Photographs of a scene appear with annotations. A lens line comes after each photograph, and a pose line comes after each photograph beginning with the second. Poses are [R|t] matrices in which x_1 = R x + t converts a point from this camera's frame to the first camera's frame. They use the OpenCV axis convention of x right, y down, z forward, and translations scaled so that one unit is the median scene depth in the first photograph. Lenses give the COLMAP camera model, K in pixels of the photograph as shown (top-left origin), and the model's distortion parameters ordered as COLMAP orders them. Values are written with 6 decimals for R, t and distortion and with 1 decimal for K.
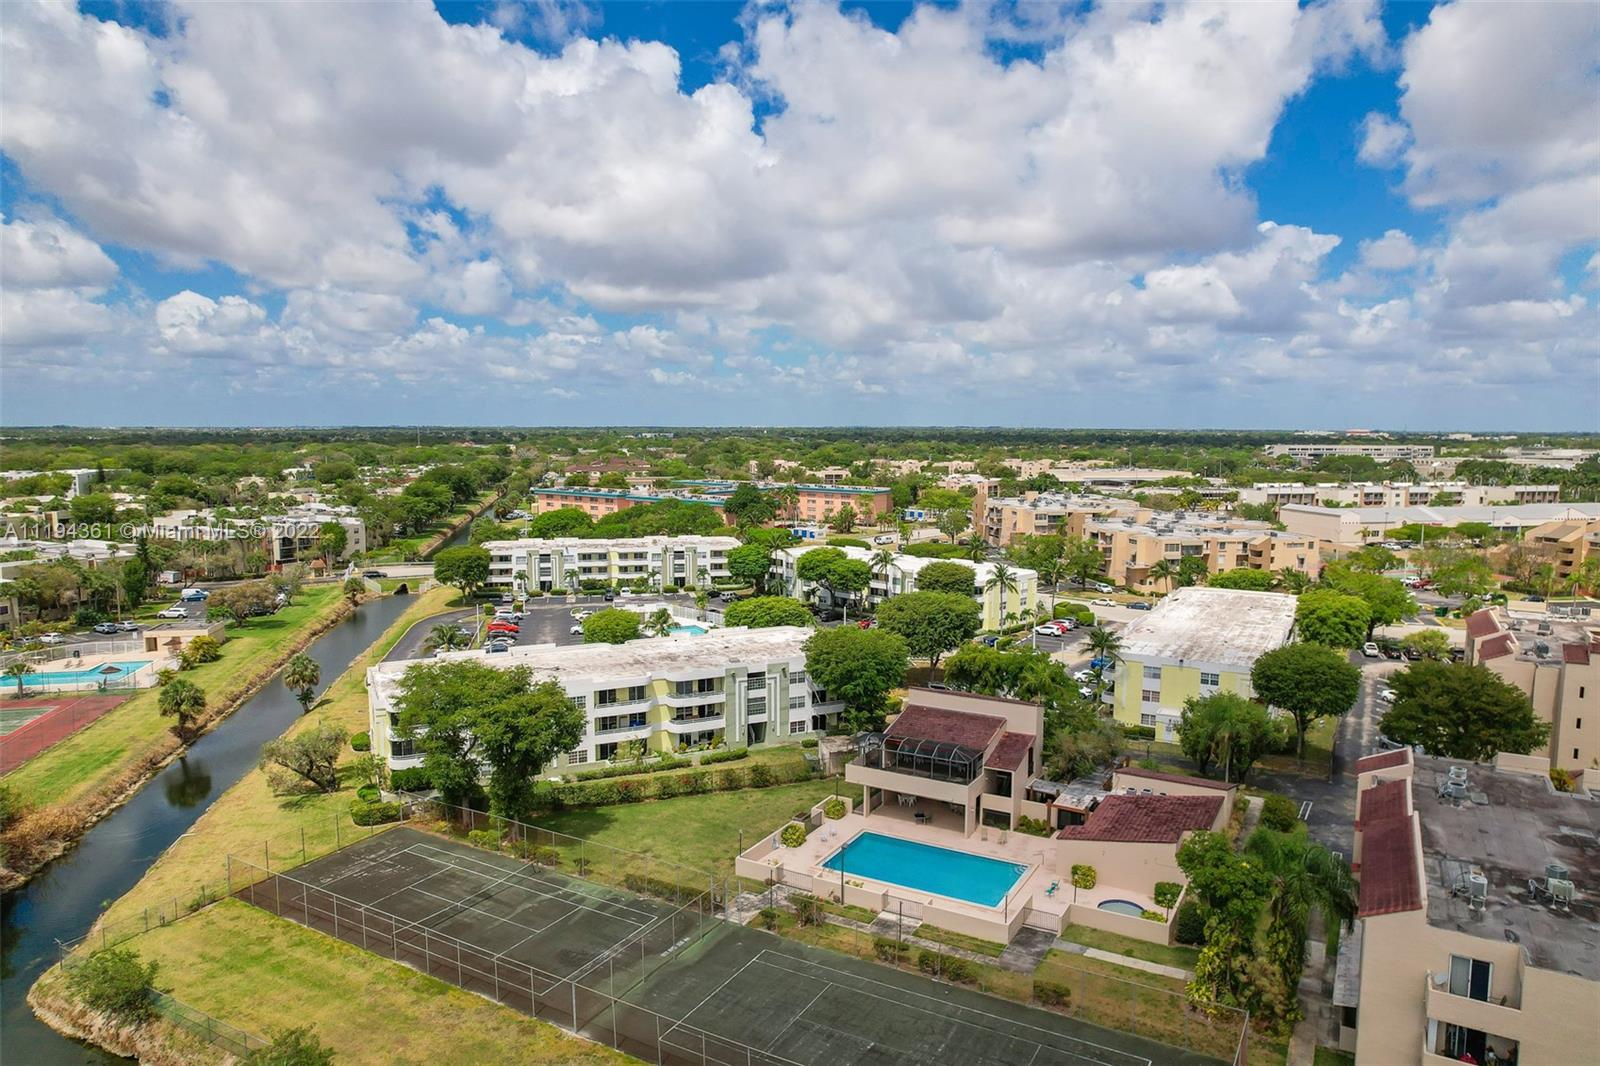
lens RADIAL K [[1022.0, 0, 811.0], [0, 1022.0, 528.9], [0, 0, 1]] dist [-0.036861, 0.001622]
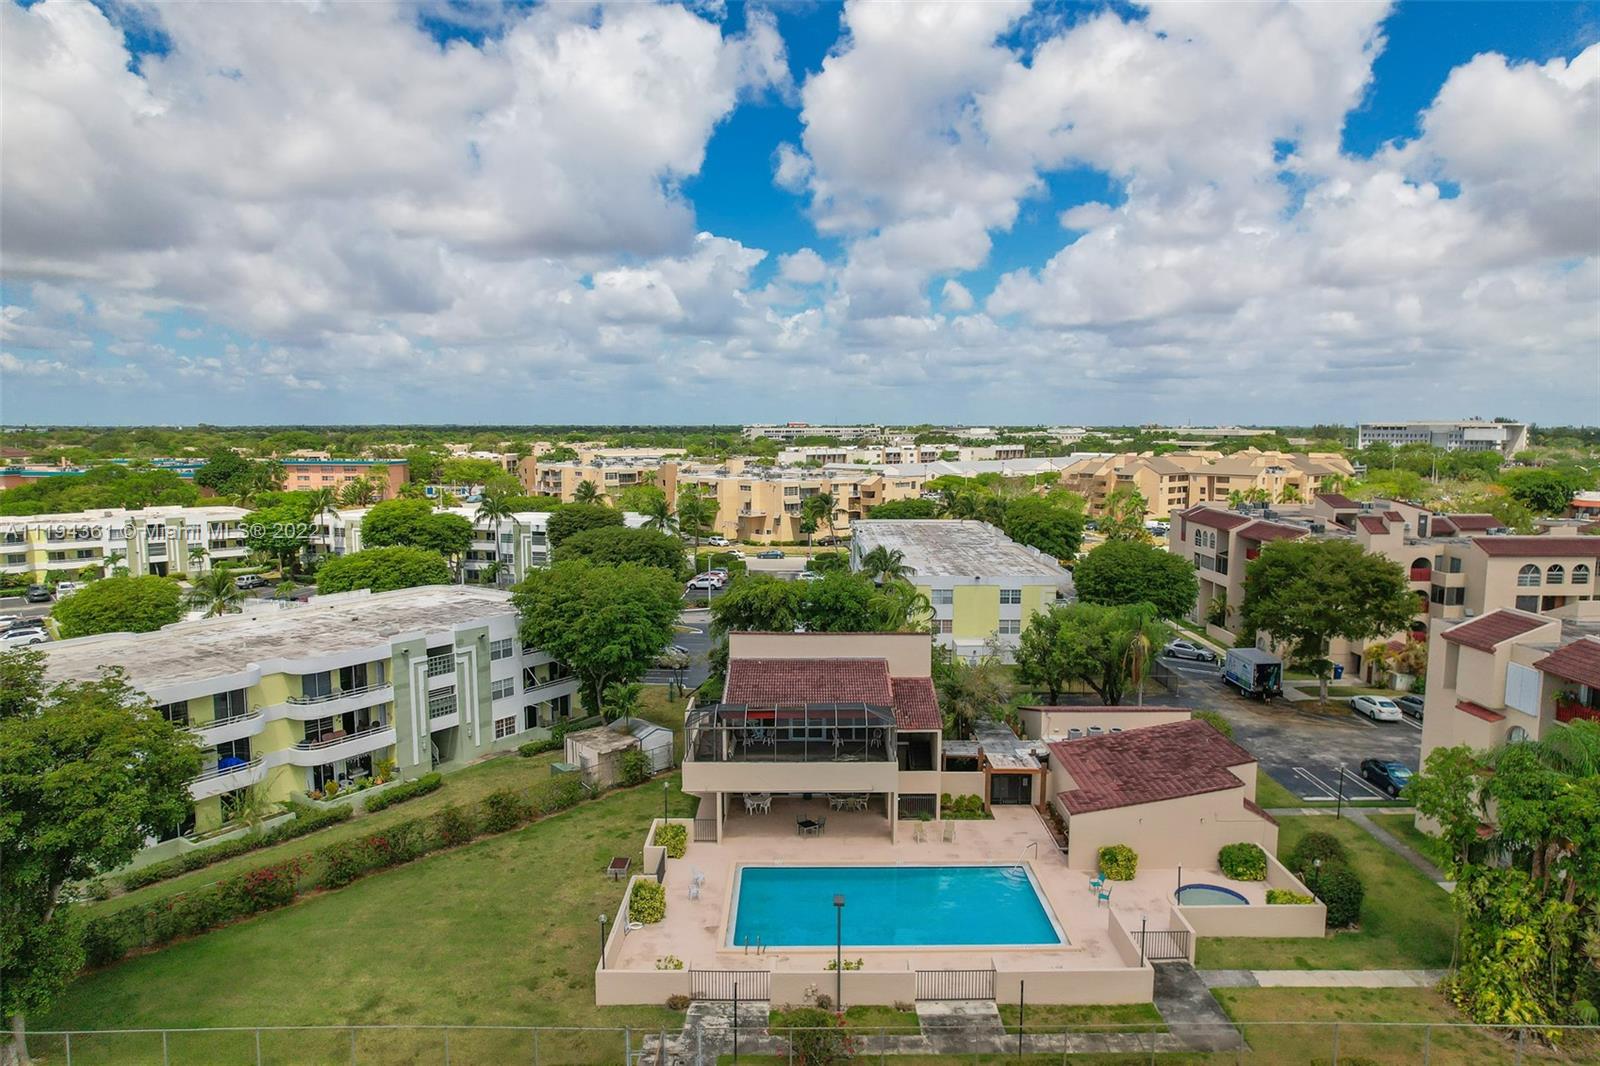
lens RADIAL K [[1024.3, 0, 800.0], [0, 1024.3, 533.0], [0, 0, 1]] dist [-0.070535, 0.092089]
pose [[0.872068, -0.055693, 0.486205, -0.081972], [0.053482, 0.998399, 0.018438, 0.038407], [-0.486453, 0.009924, 0.873650, 0.191768]]
